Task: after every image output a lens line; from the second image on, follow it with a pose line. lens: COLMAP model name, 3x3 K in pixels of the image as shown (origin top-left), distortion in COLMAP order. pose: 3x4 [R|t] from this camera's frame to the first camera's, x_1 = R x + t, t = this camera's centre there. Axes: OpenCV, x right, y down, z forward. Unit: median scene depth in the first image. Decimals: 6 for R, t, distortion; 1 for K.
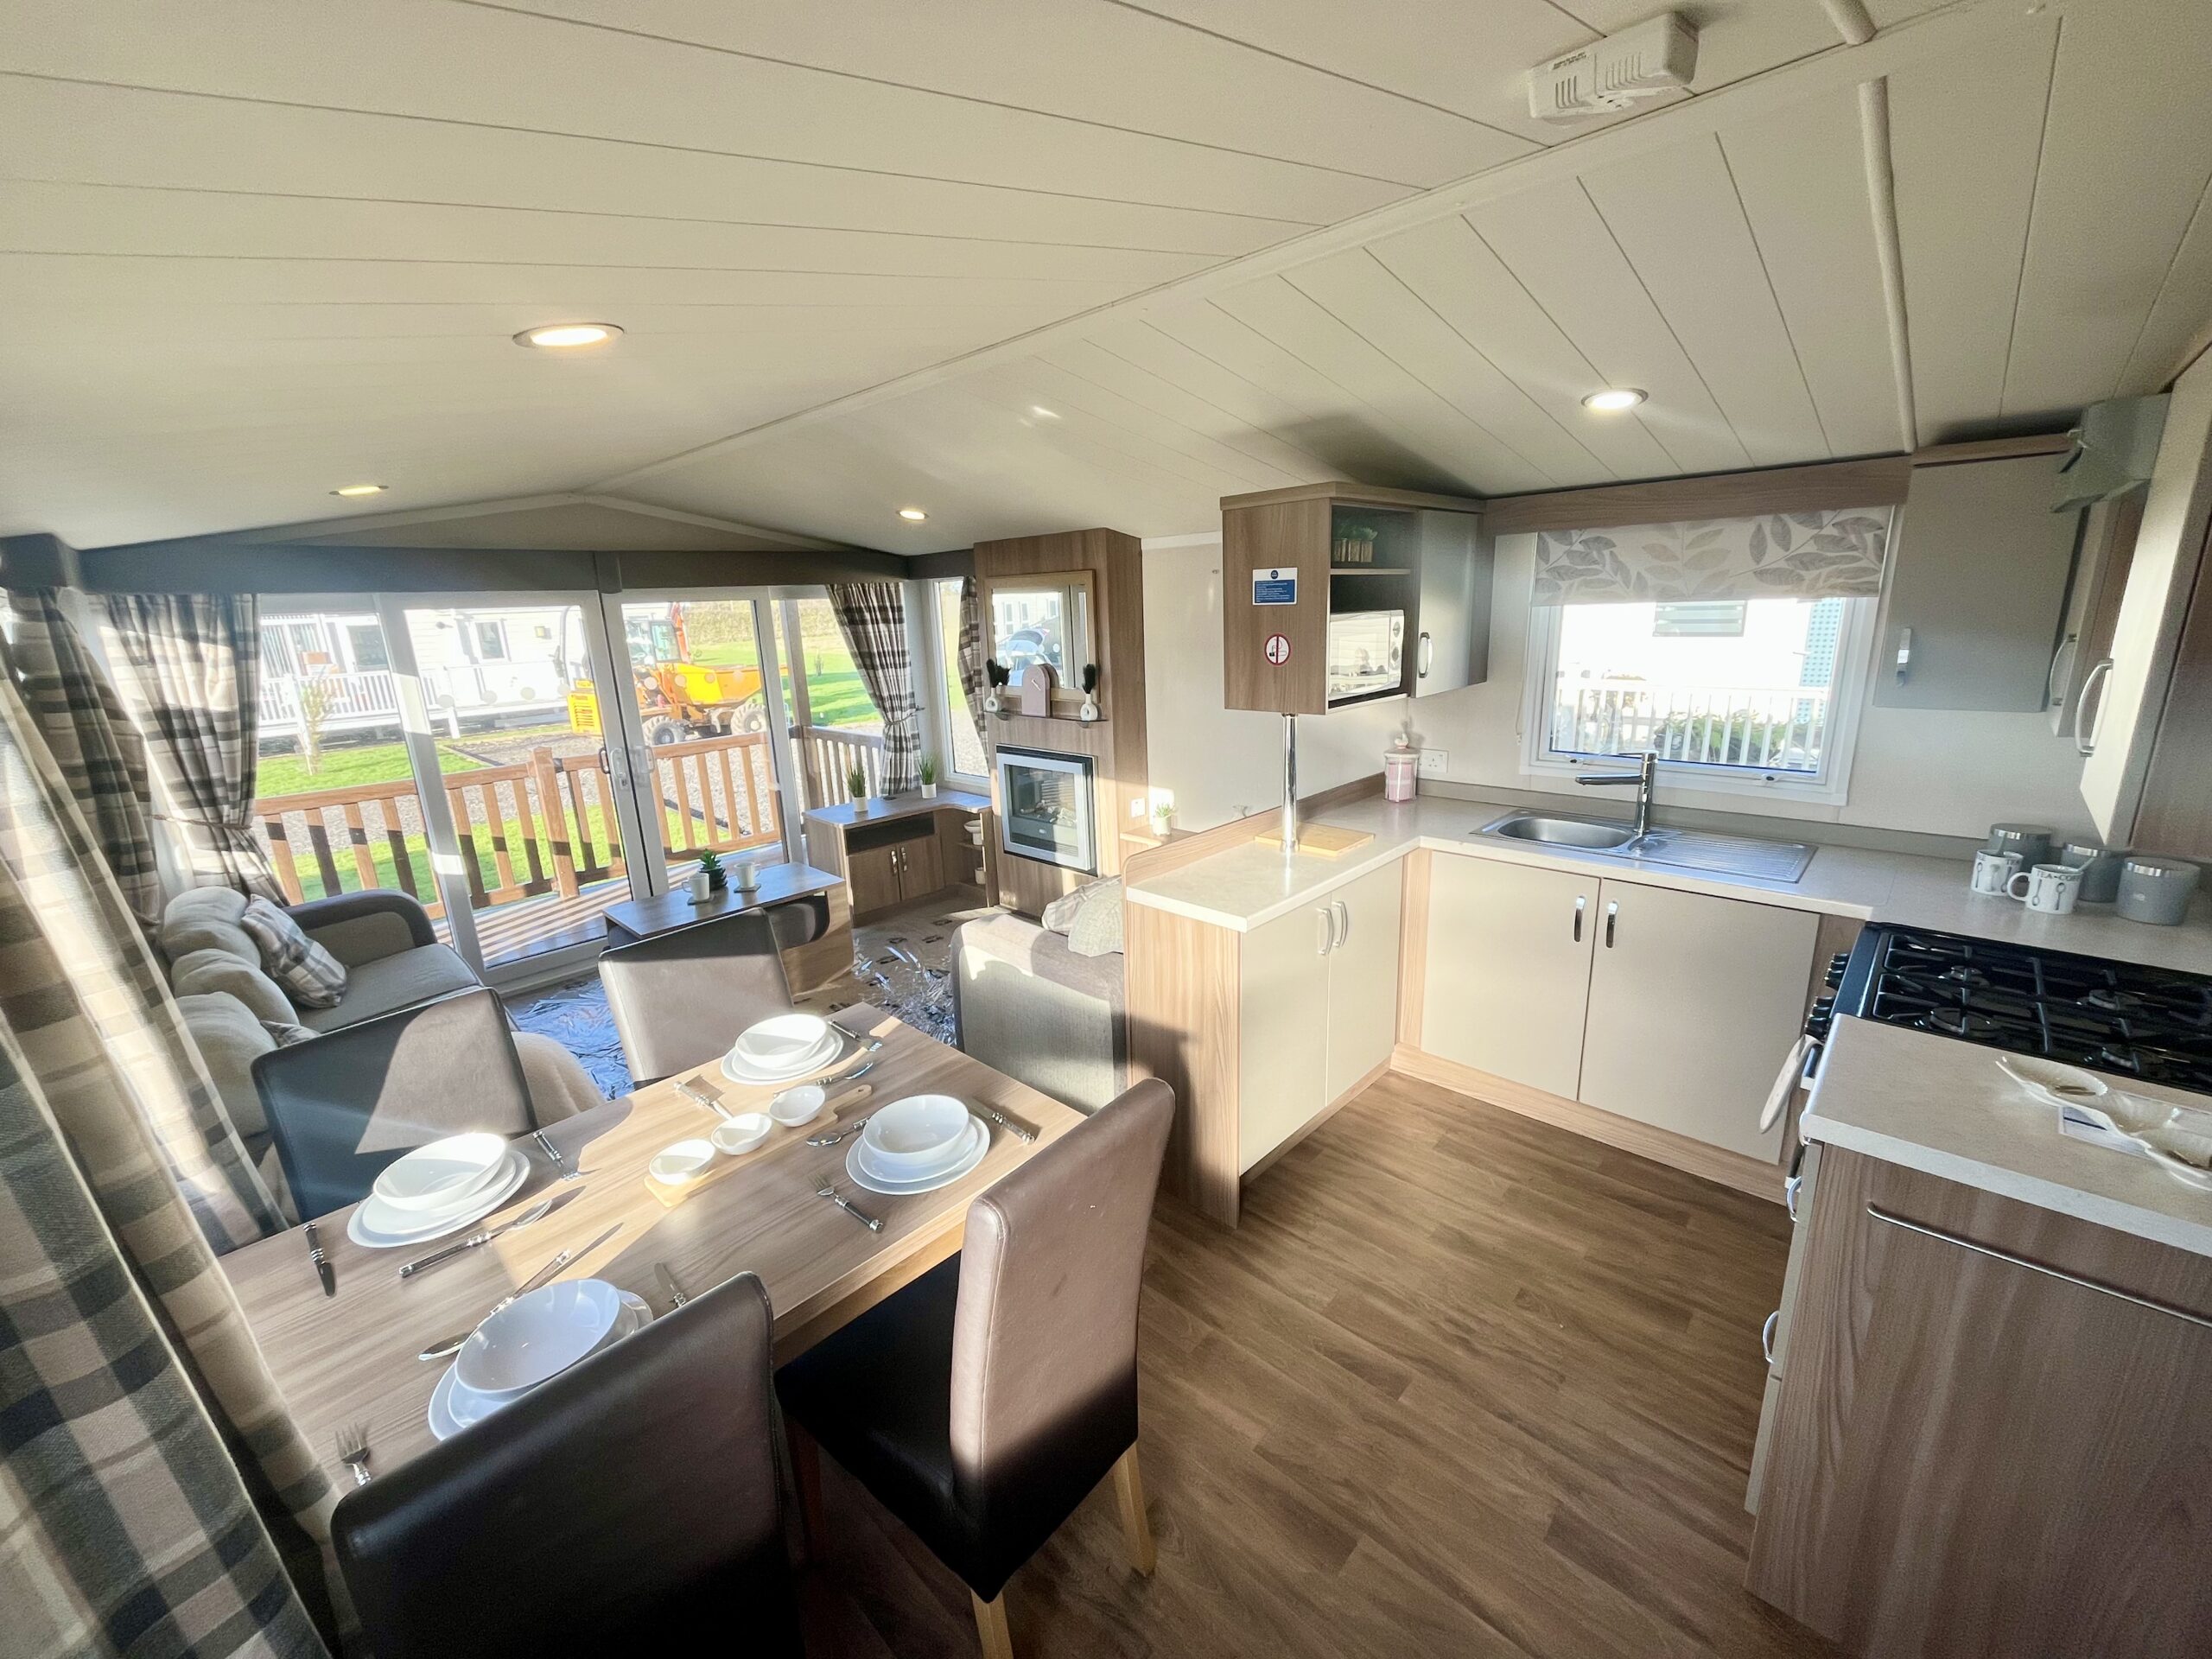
lens RADIAL K [[890.6, 0, 1111.2], [0, 890.6, 825.5], [0, 0, 1]] dist [-0.001723, -0.000666]
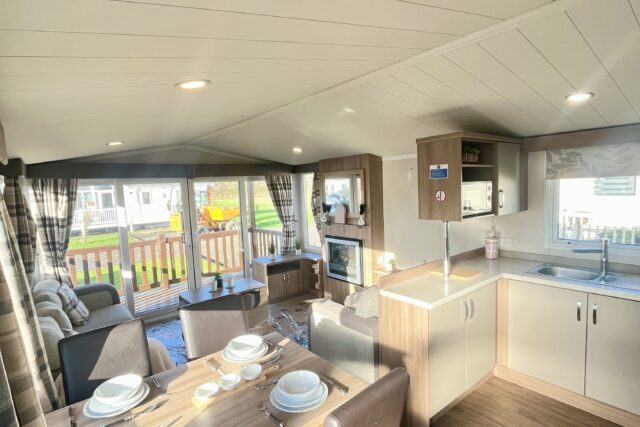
lens RADIAL K [[343.1, 0, 320.0], [0, 343.1, 217.1], [0, 0, 1]] dist [-0.000282, -0.000146]
pose [[0.991568, 0.007229, -0.129386, -0.021283], [-0.026680, 0.988442, -0.149235, 0.013443], [0.126812, 0.151428, 0.980300, 0.009001]]
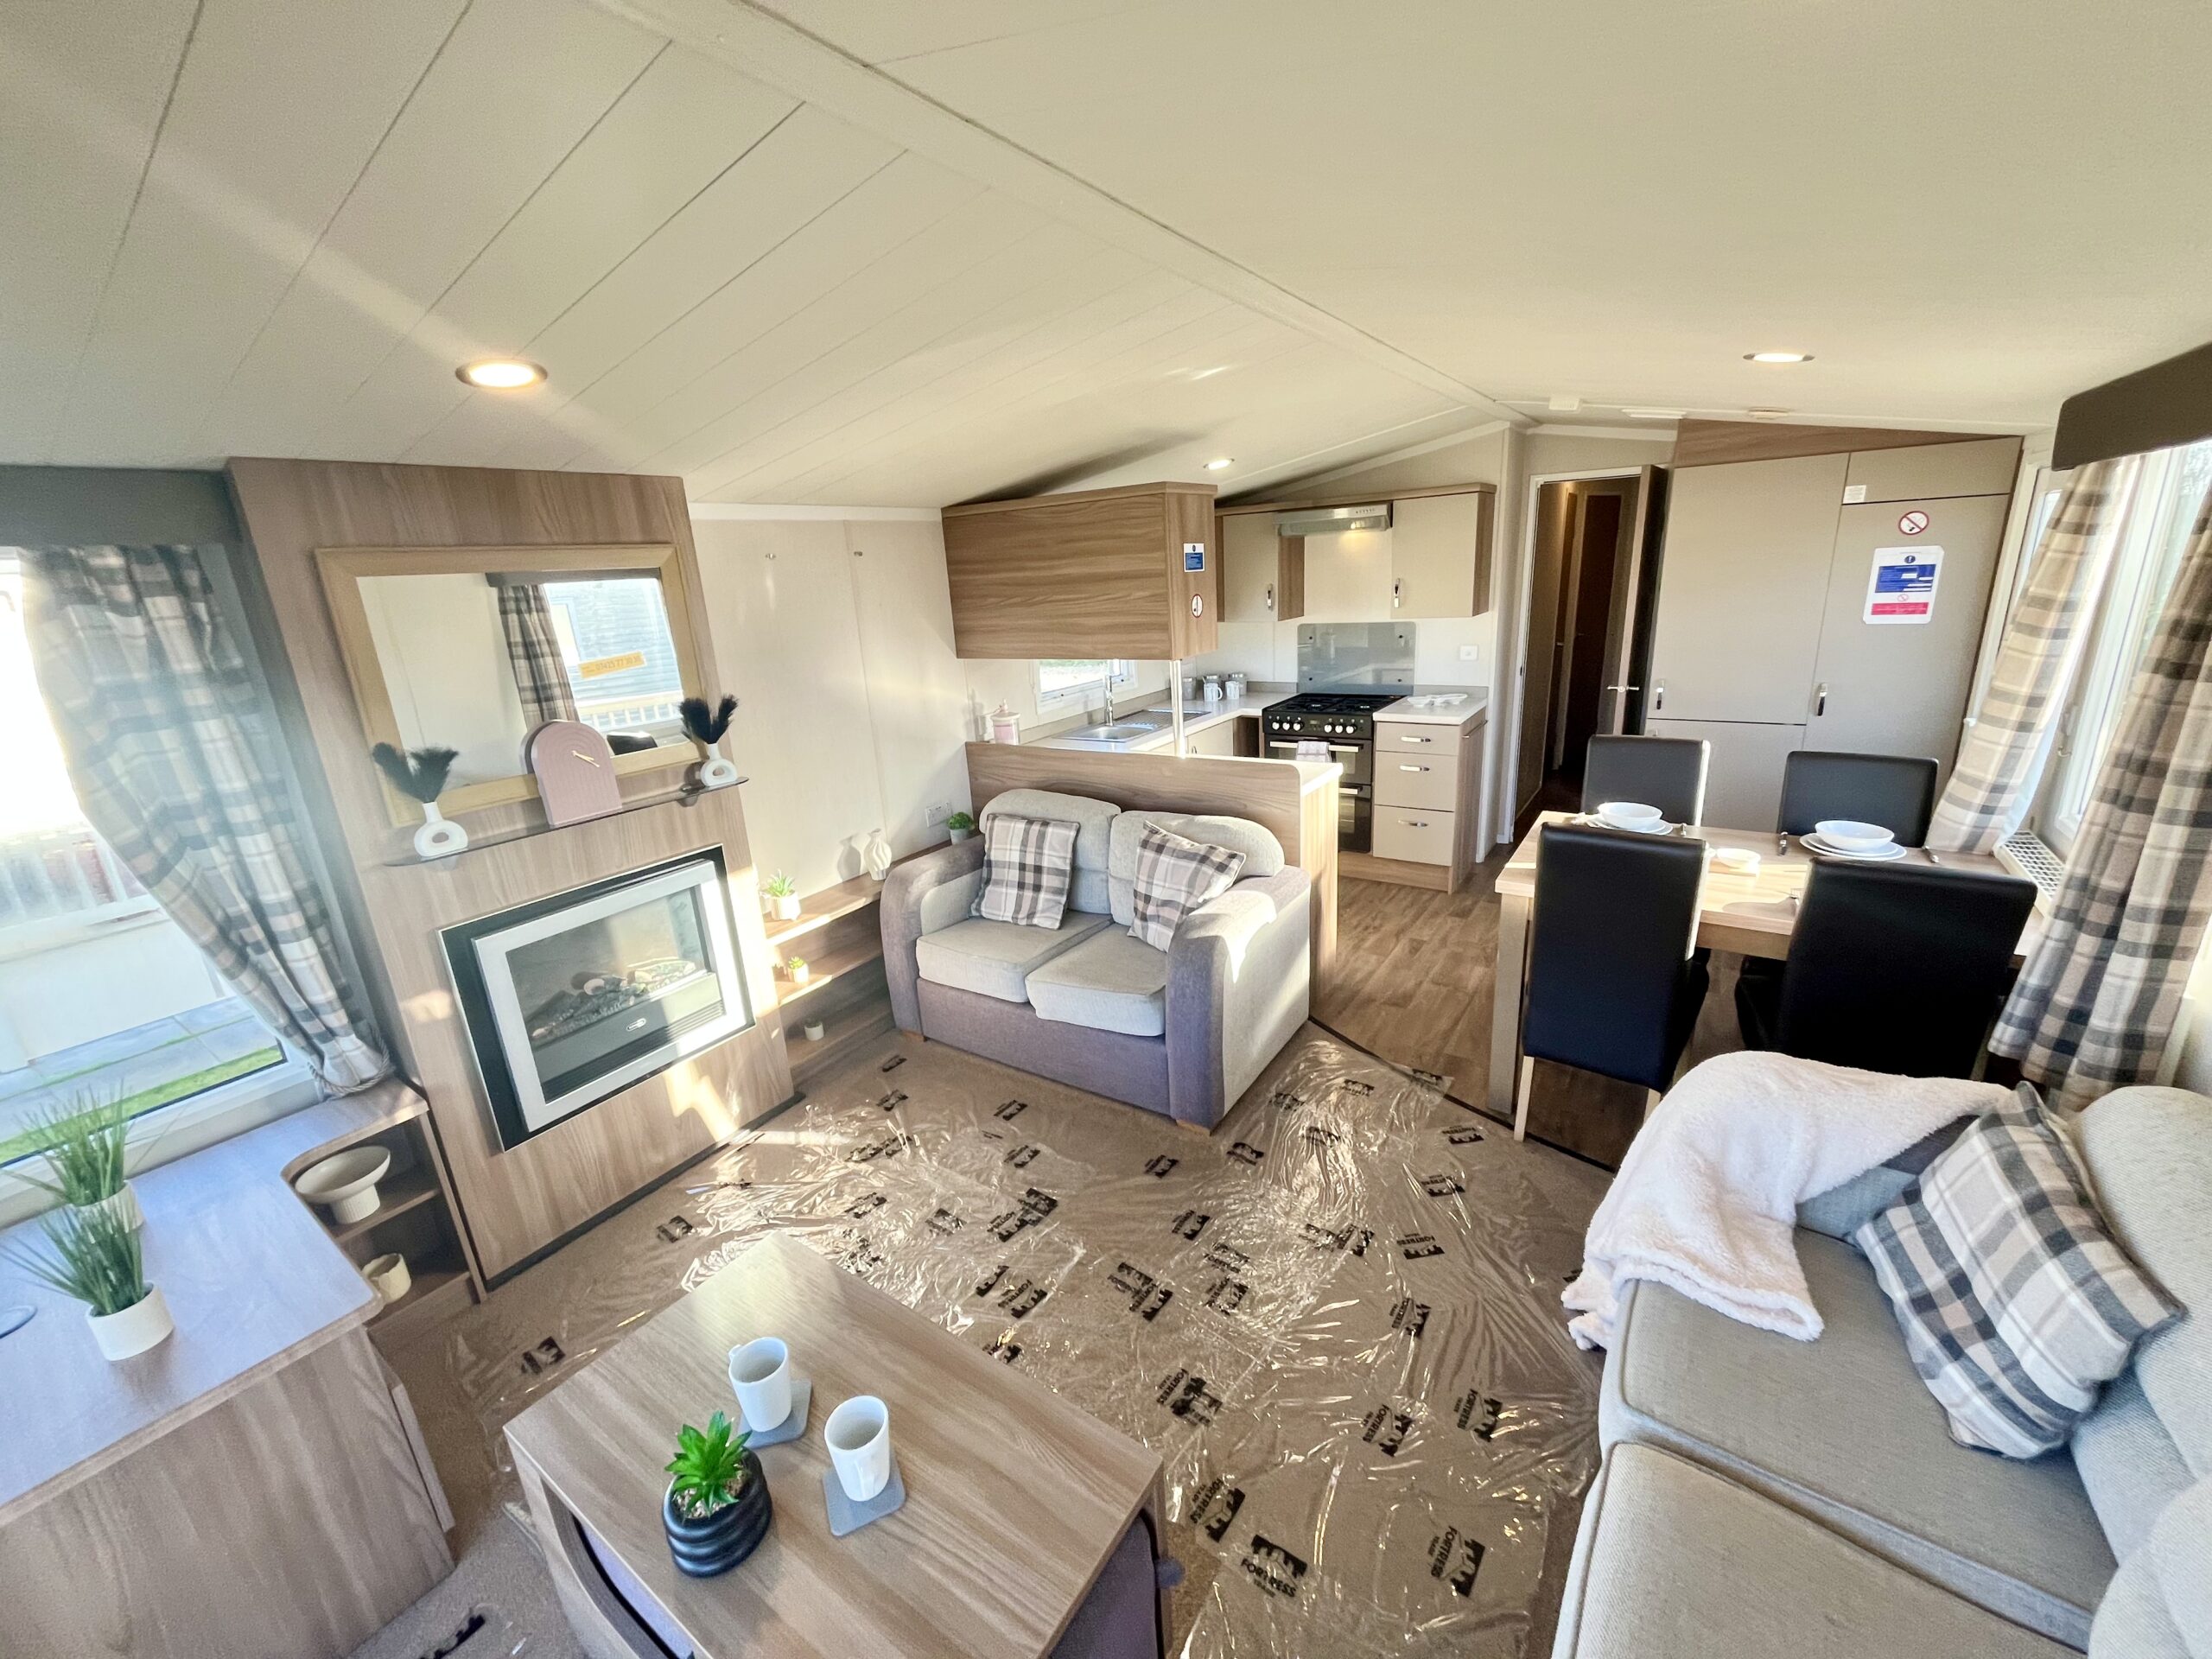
lens RADIAL K [[890.6, 0, 1112.7], [0, 890.6, 831.6], [0, 0, 1]] dist [-0.001723, -0.000666]
pose [[-0.172303, -0.234140, 0.956812, -0.921998], [0.303622, 0.911422, 0.277709, -0.243288], [-0.937083, 0.338360, -0.085951, 1.100643]]
